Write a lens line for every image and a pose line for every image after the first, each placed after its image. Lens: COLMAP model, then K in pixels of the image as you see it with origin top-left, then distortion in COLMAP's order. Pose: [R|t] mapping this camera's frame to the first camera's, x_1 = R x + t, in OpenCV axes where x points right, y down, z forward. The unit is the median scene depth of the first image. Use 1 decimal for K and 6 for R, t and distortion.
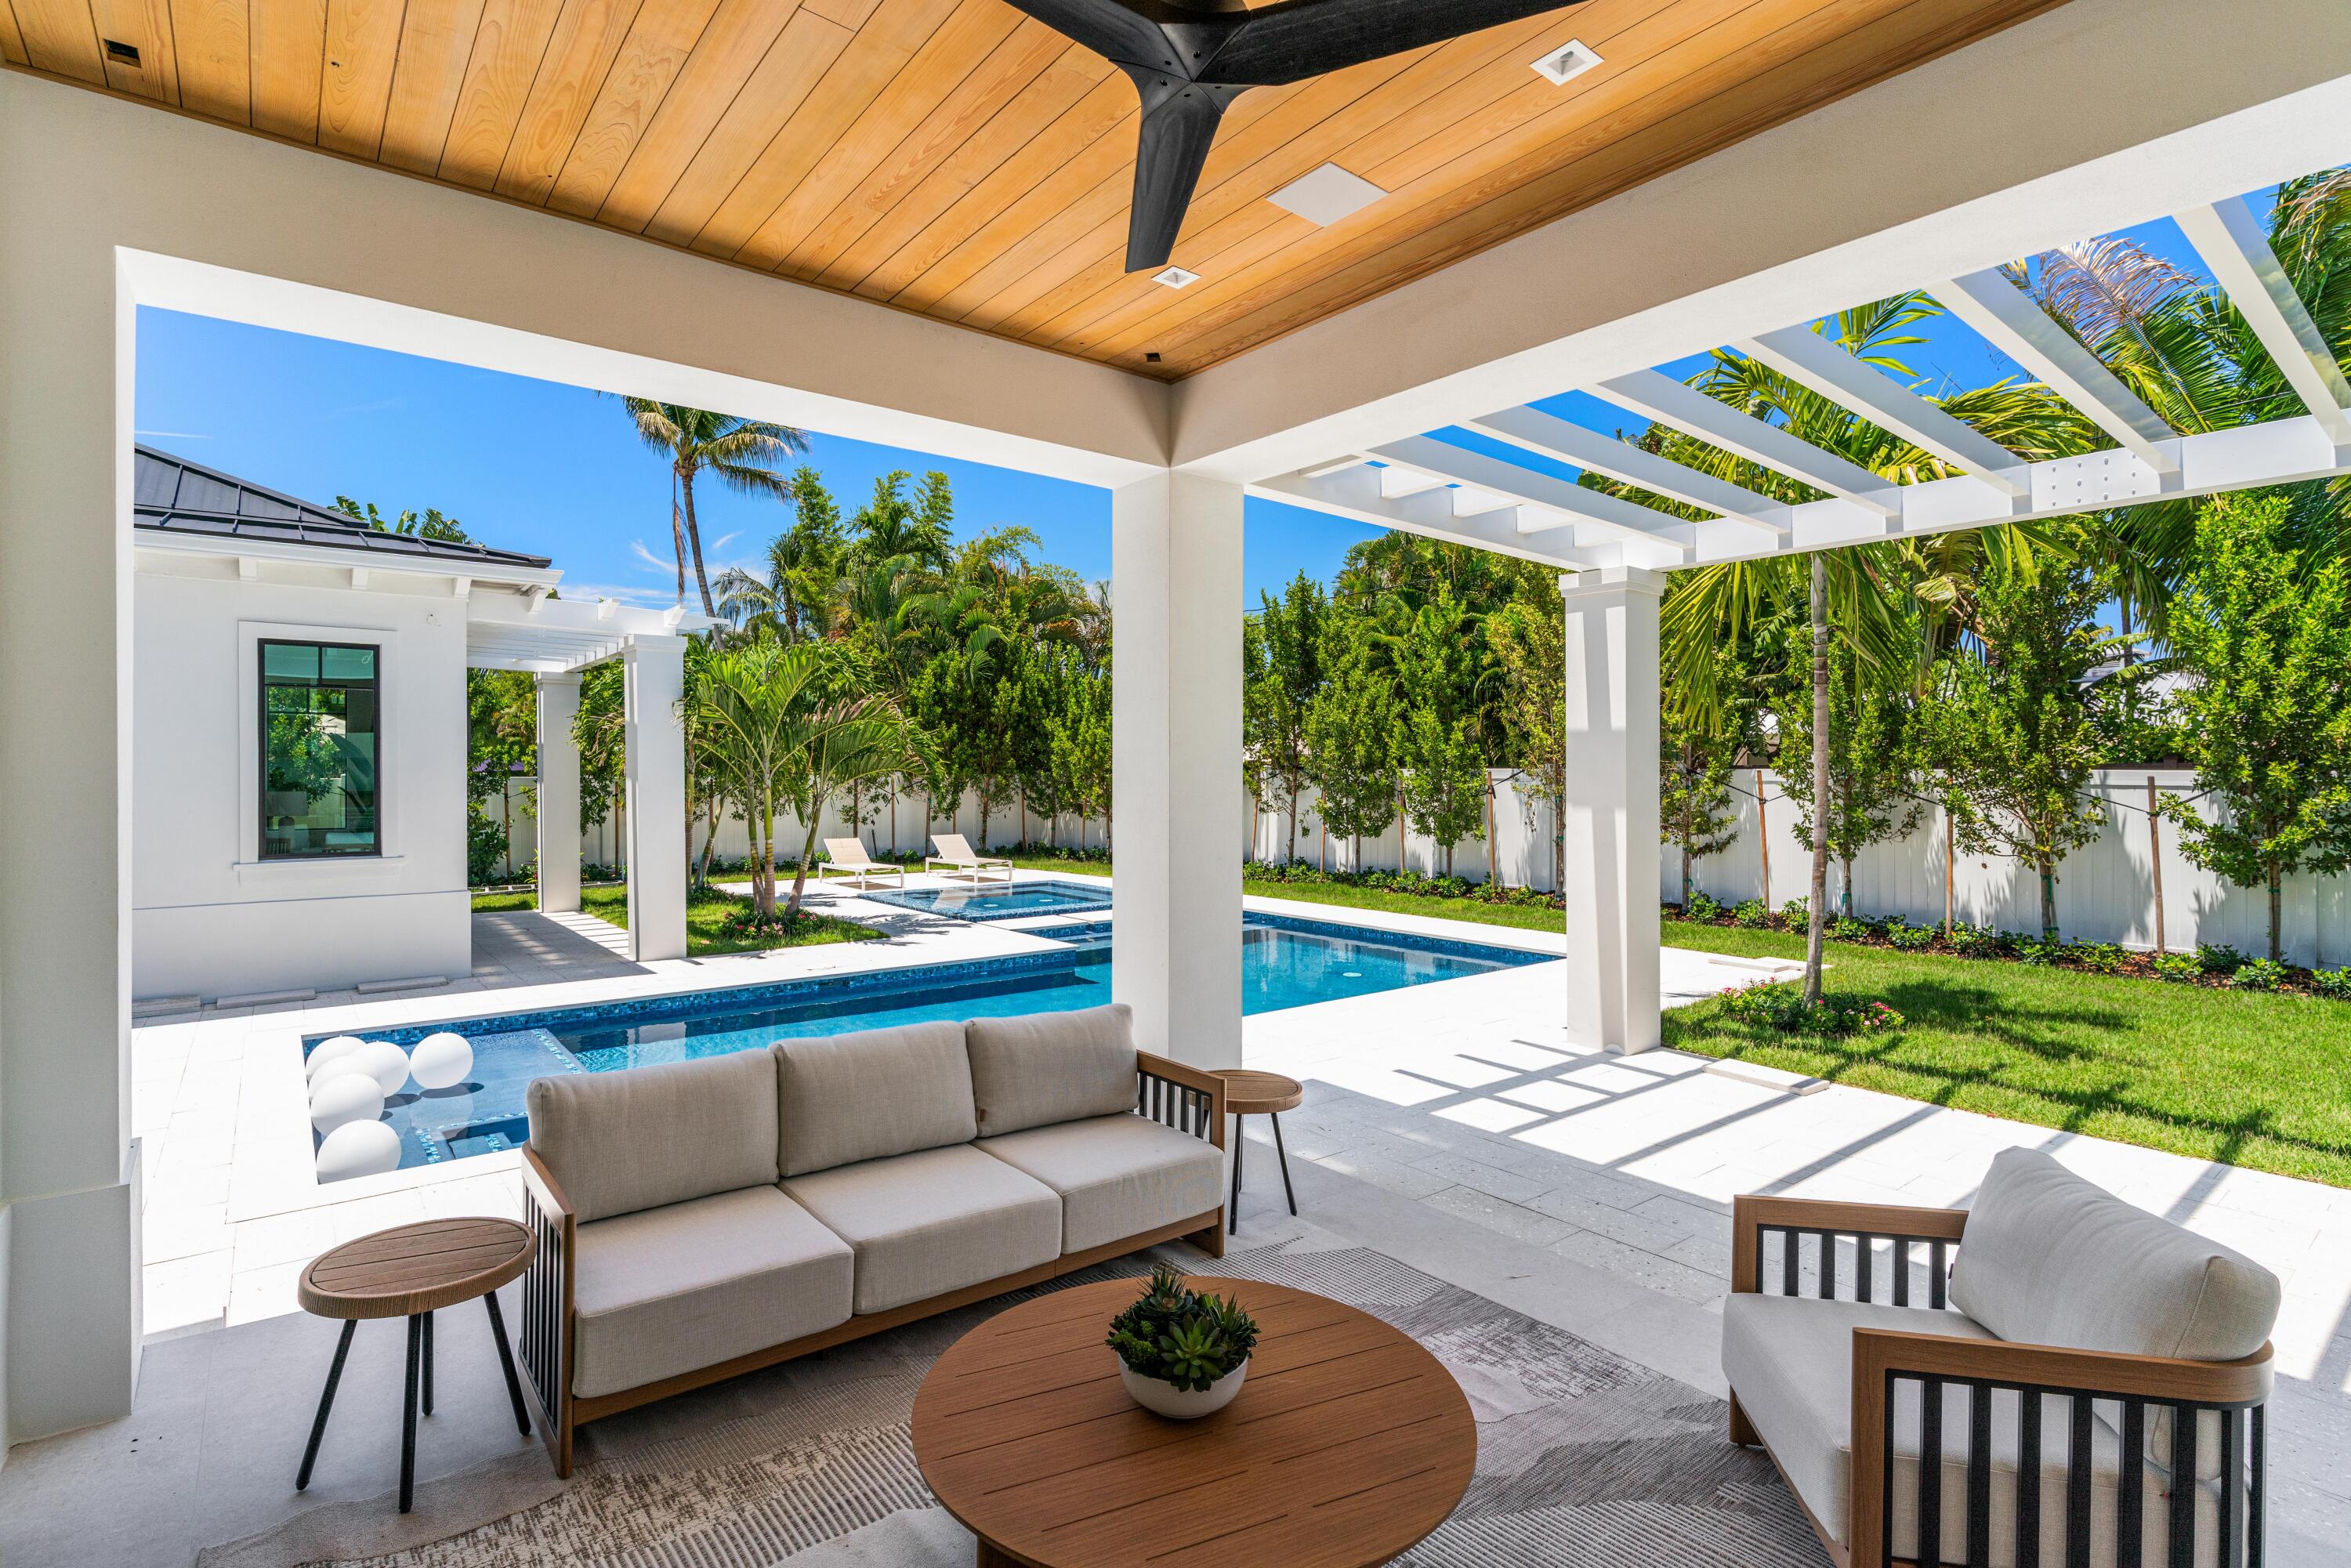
lens RADIAL K [[1129.2, 0, 1169.8], [0, 1129.2, 784.3], [0, 0, 1]] dist [0.000947, -0.000299]
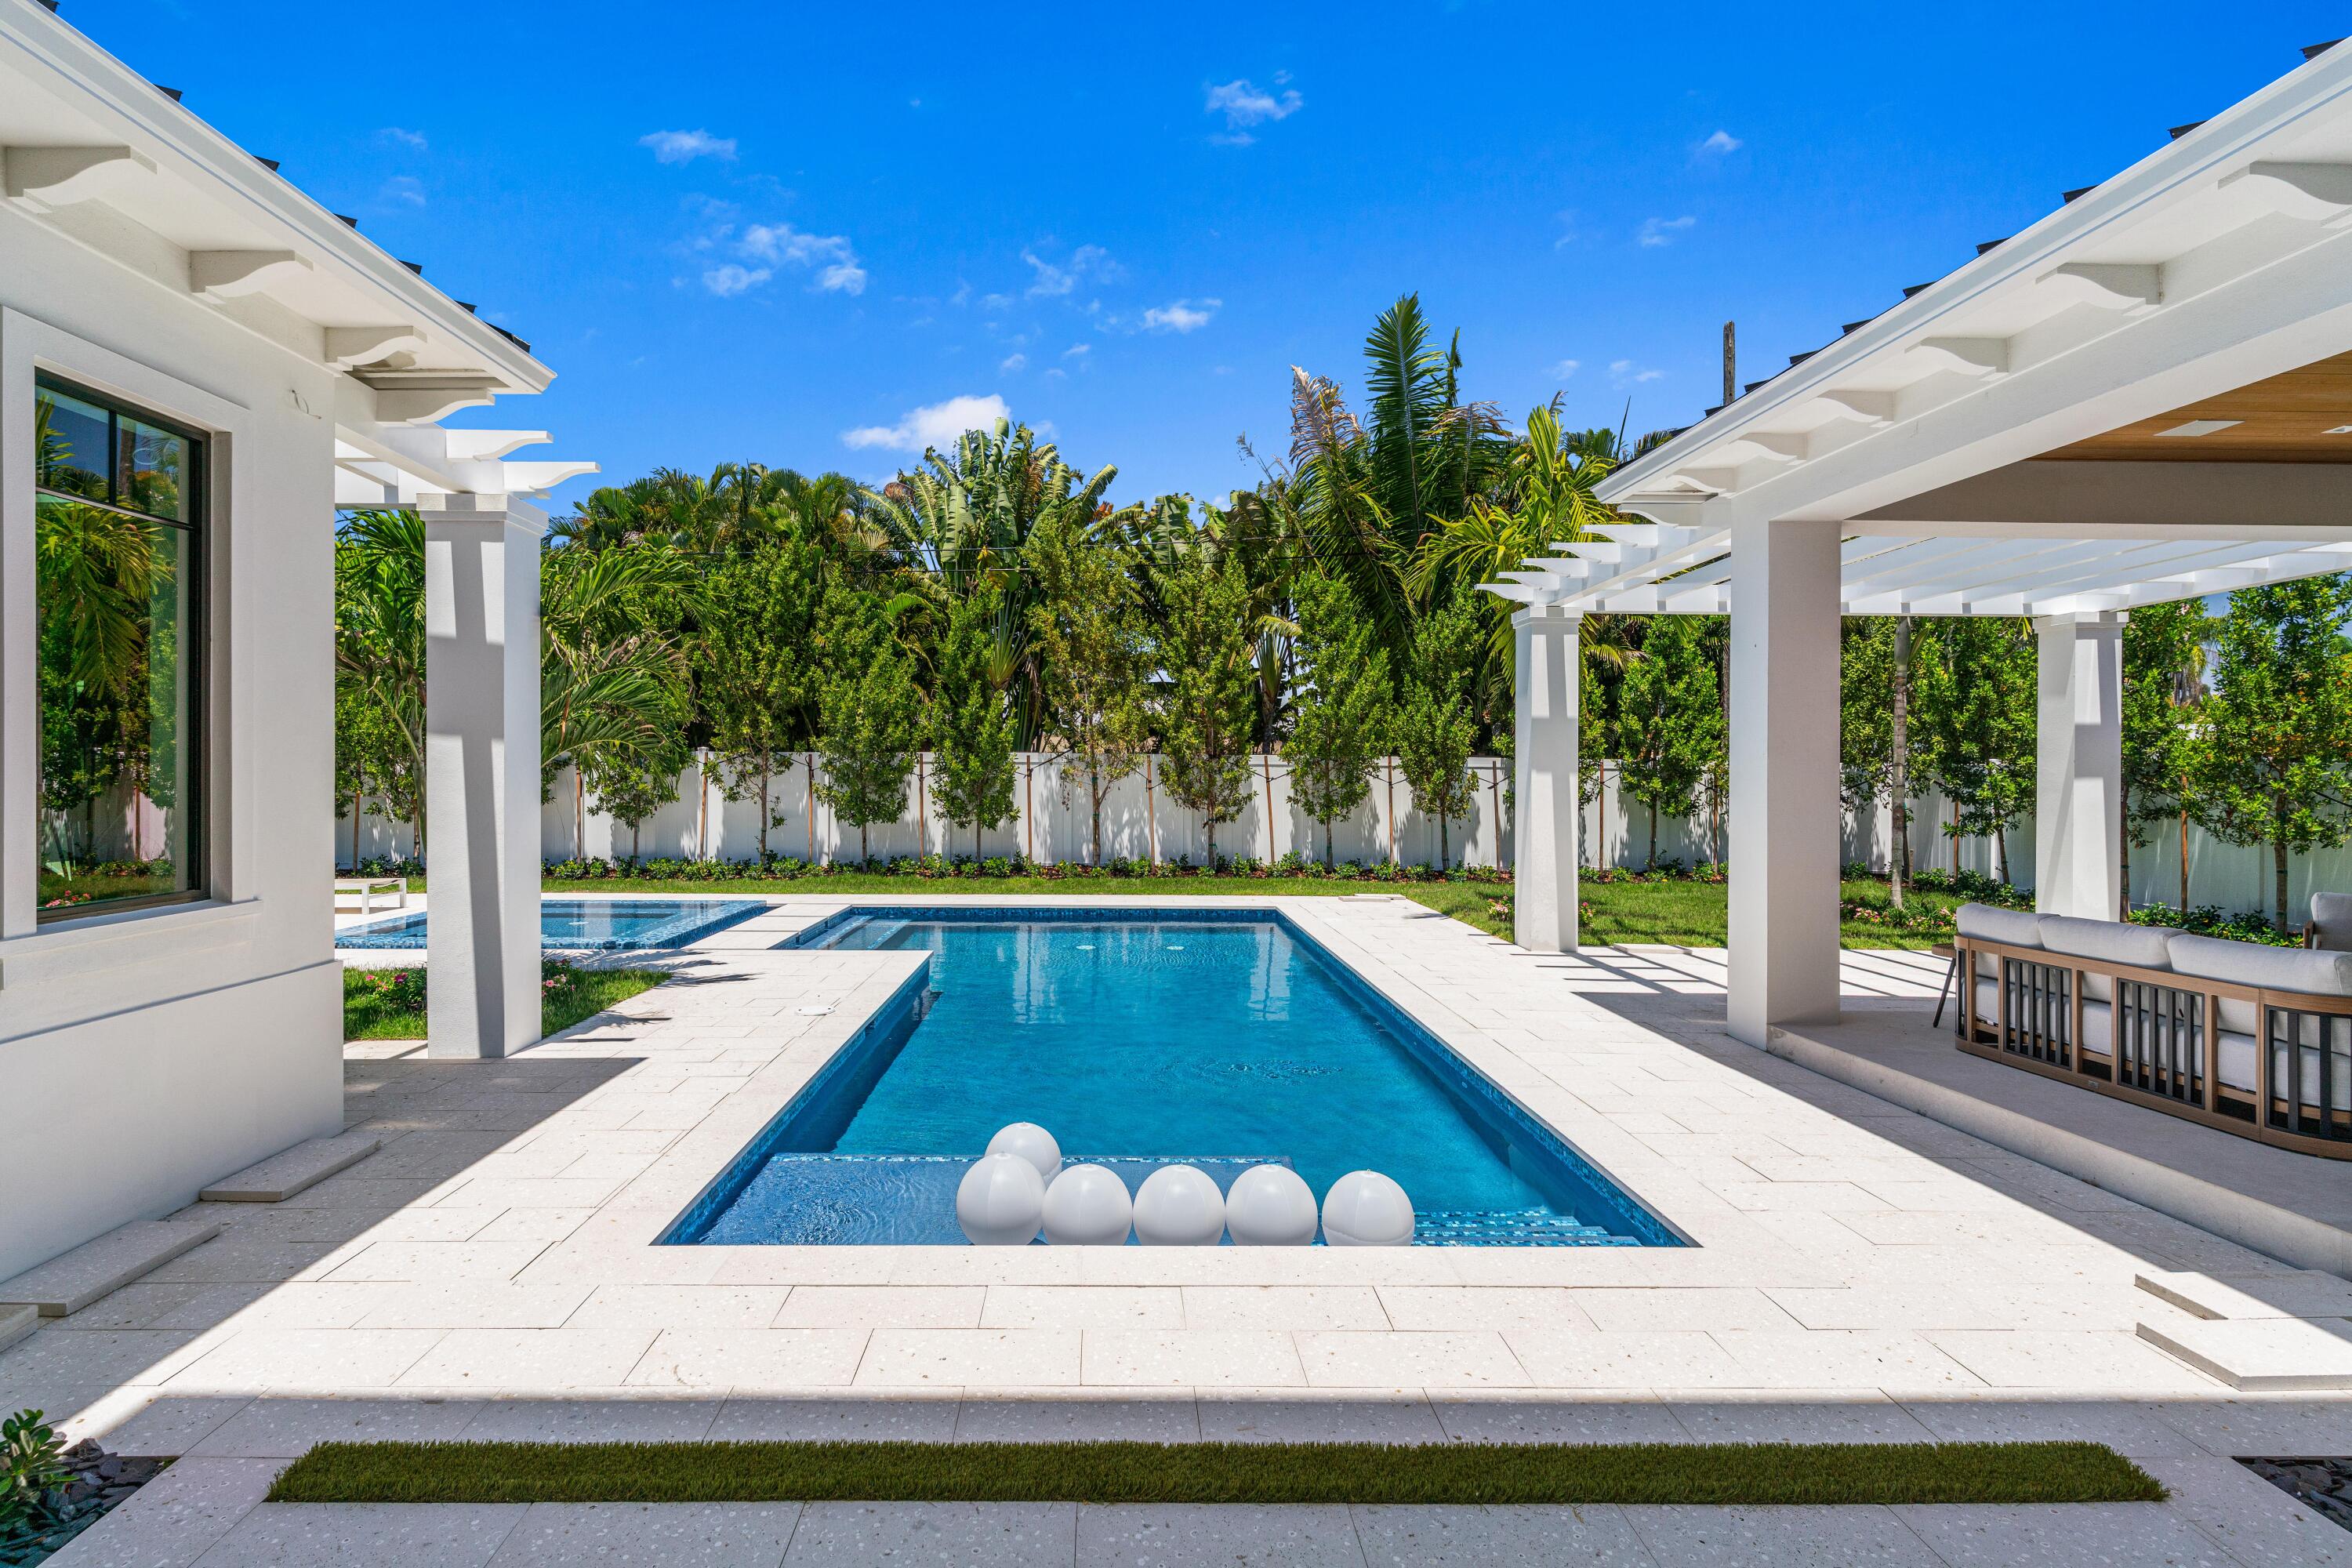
lens RADIAL K [[1129.7, 0, 1181.8], [0, 1129.7, 770.9], [0, 0, 1]] dist [0.000947, -0.000299]
pose [[0.600406, 0.002247, 0.799692, -0.493646], [0.003483, 0.999979, -0.005425, 0.009667], [-0.799688, 0.006042, 0.600386, 0.261660]]
